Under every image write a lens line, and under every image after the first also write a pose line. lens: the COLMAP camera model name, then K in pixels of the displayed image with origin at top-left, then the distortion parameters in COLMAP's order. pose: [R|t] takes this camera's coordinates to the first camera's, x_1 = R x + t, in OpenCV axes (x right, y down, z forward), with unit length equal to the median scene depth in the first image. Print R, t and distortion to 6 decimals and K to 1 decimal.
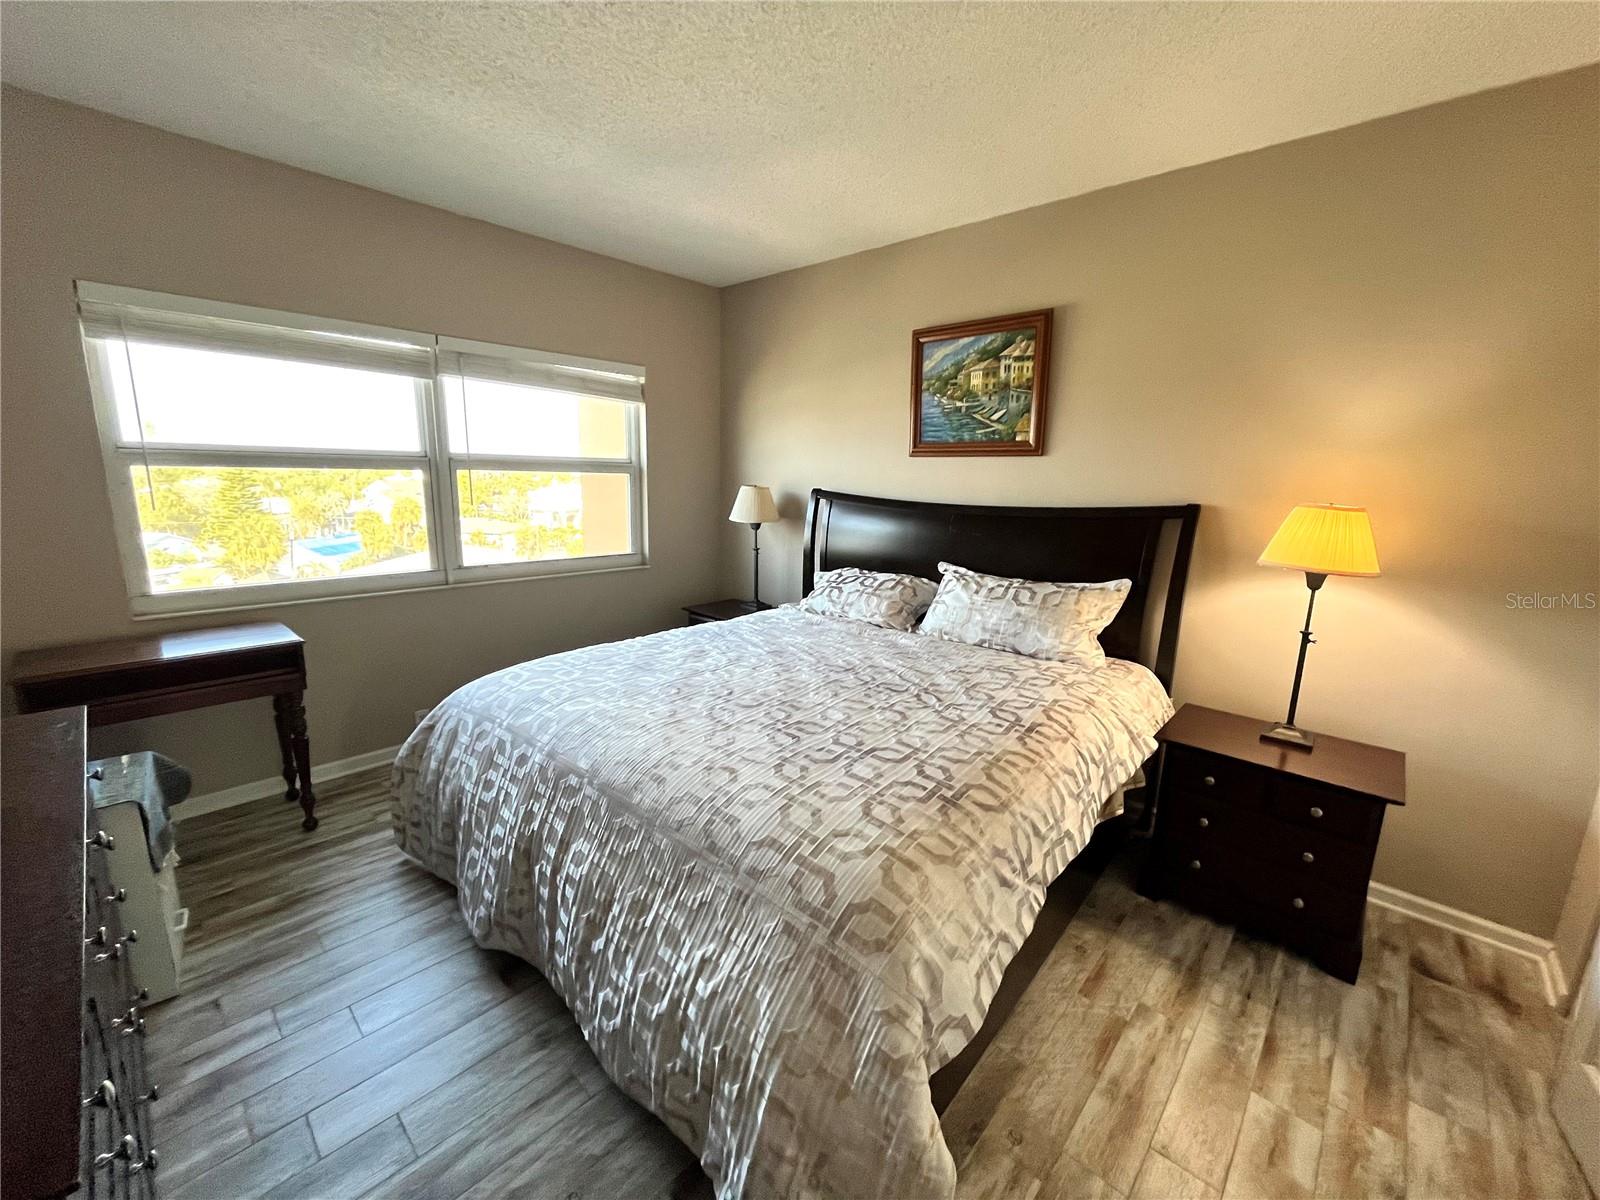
lens RADIAL K [[644.8, 0, 796.8], [0, 644.8, 603.5], [0, 0, 1]] dist [0.000111, -0.000190]
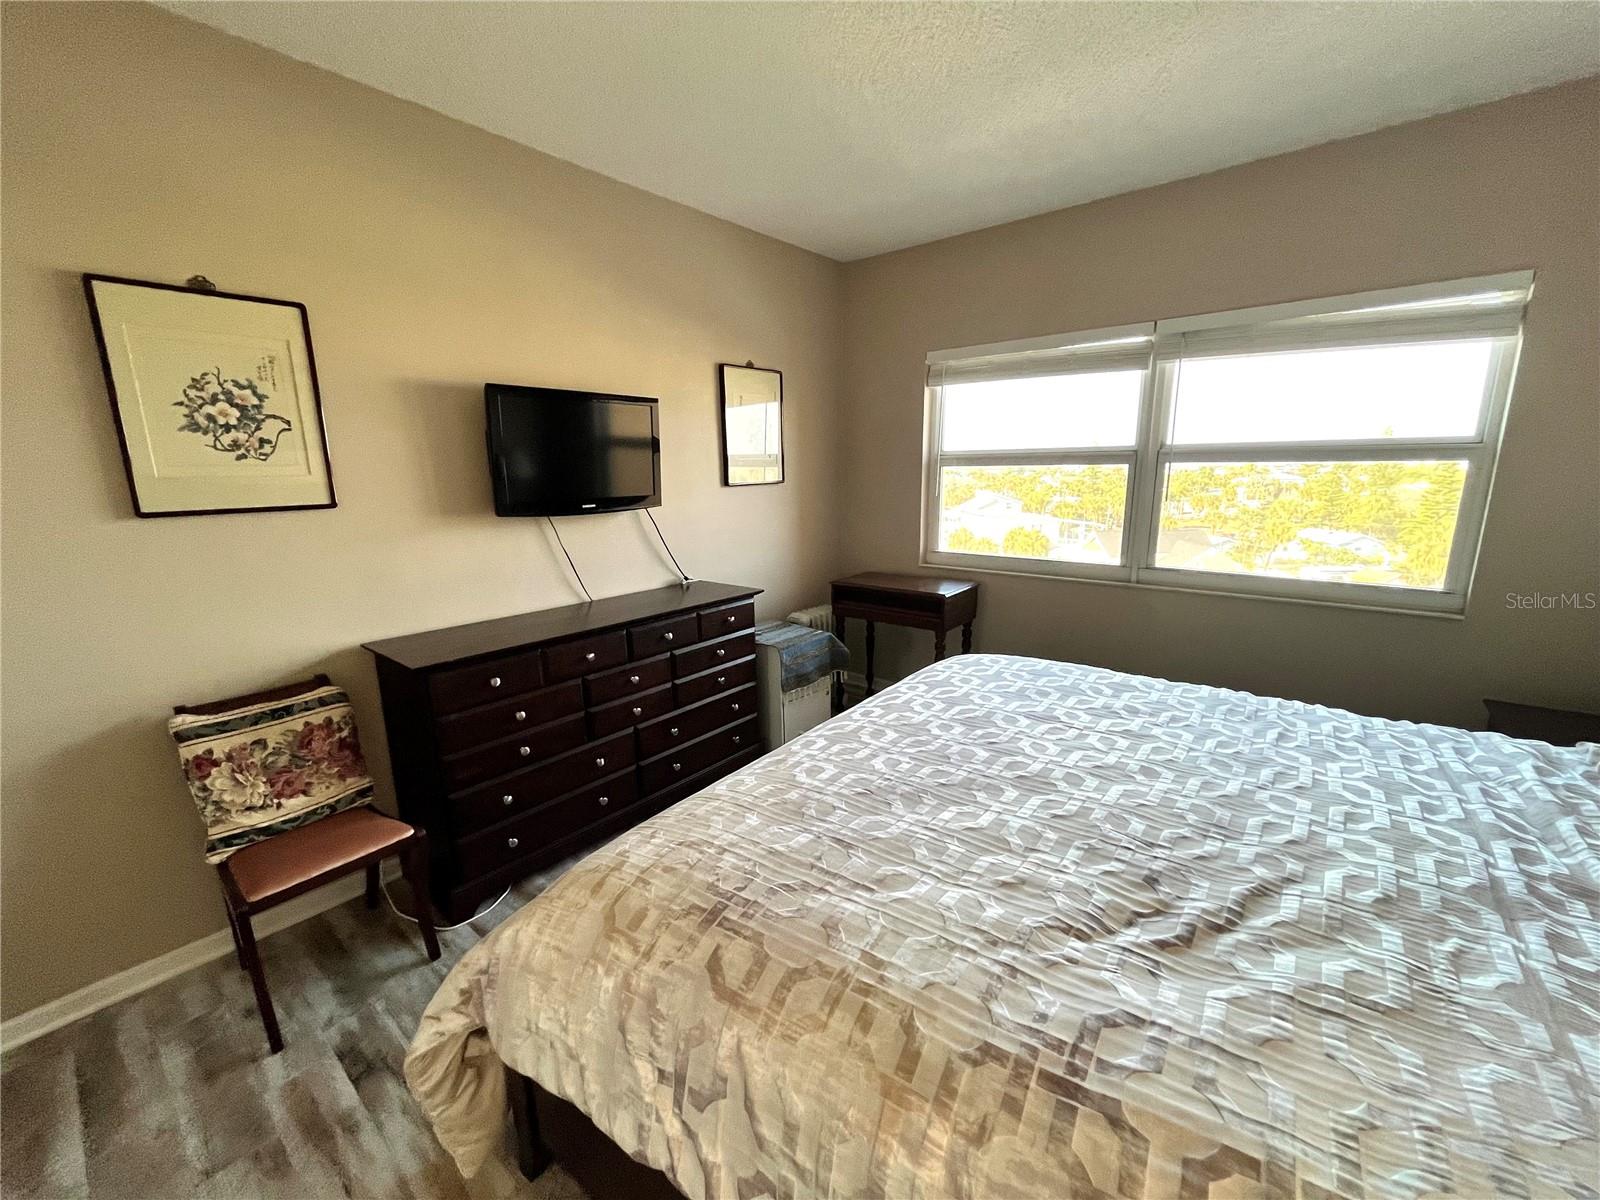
lens RADIAL K [[644.8, 0, 796.8], [0, 644.8, 603.5], [0, 0, 1]] dist [0.000111, -0.000190]
pose [[0.059610, 0.180556, -0.981757, 0.408150], [-0.186573, 0.968189, 0.166733, -0.071652], [0.980631, 0.173230, 0.091401, 0.456880]]
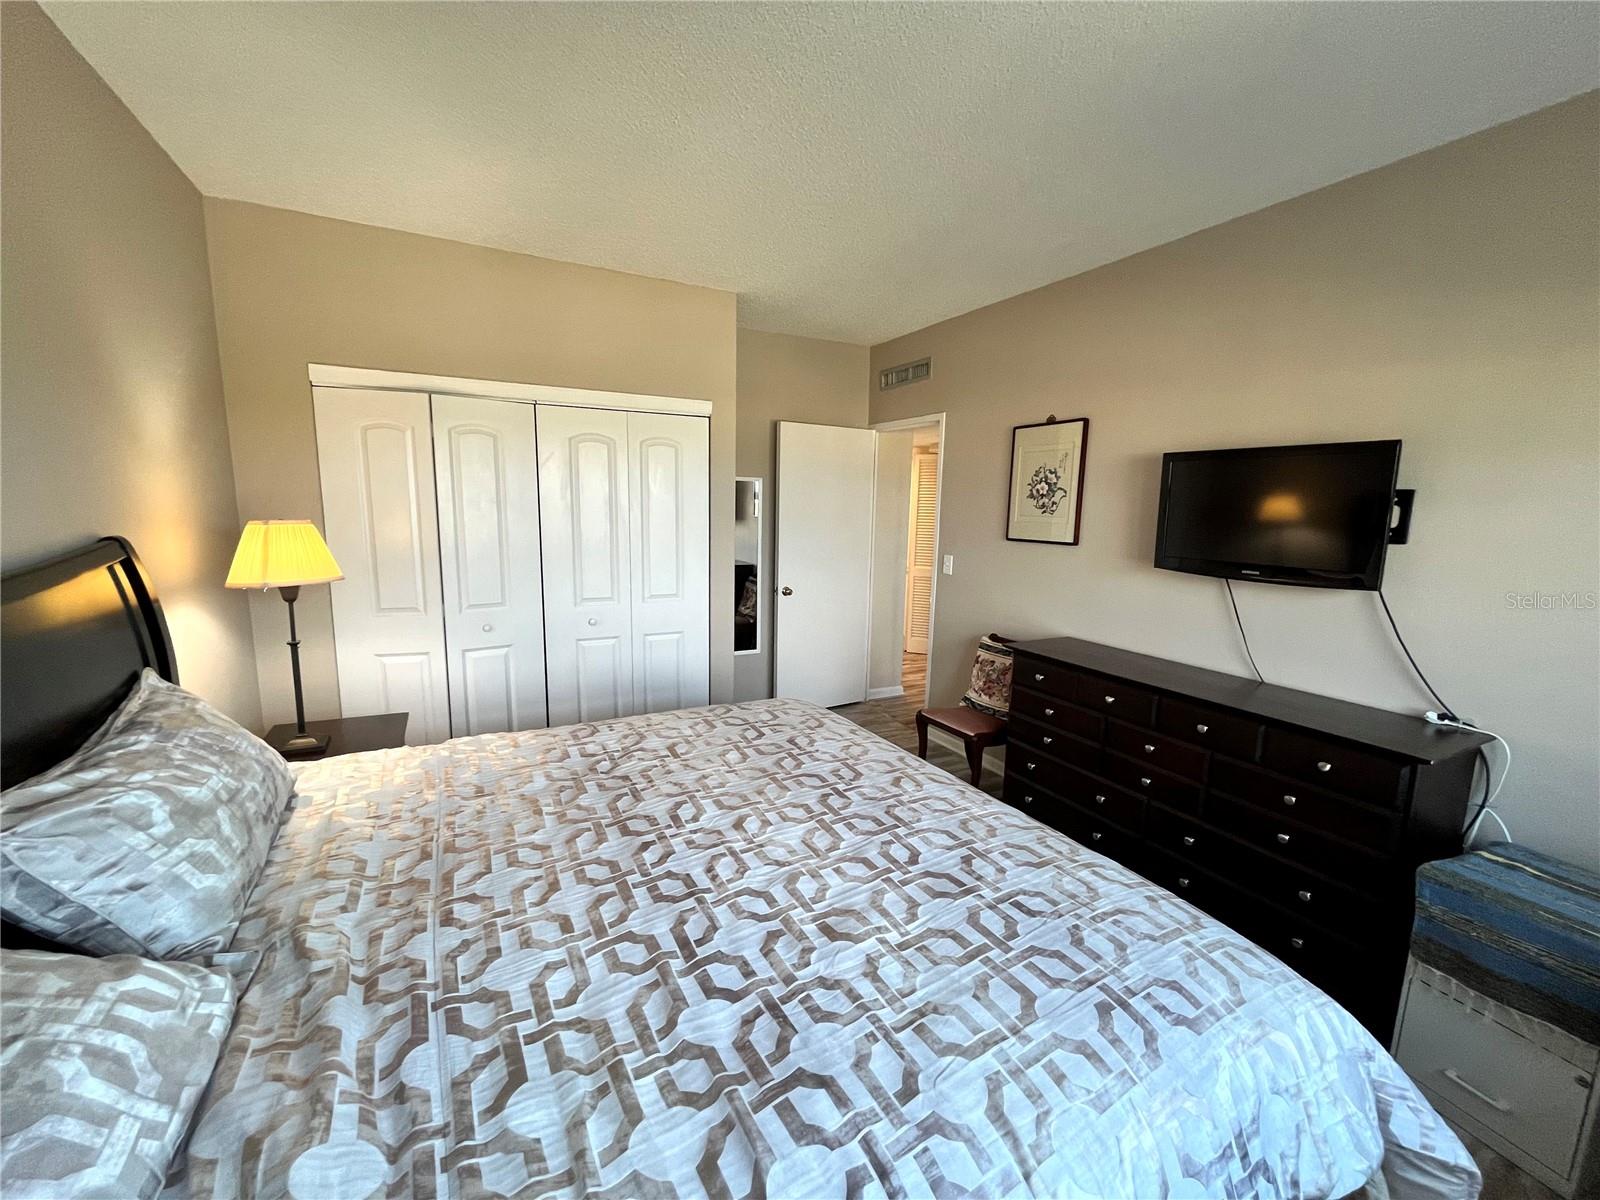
lens RADIAL K [[644.8, 0, 796.8], [0, 644.8, 603.5], [0, 0, 1]] dist [0.000111, -0.000190]
pose [[-0.945334, -0.099615, 0.310515, -0.197530], [0.016029, 0.936857, 0.349346, -0.243961], [-0.325708, 0.335226, -0.884046, 1.105024]]
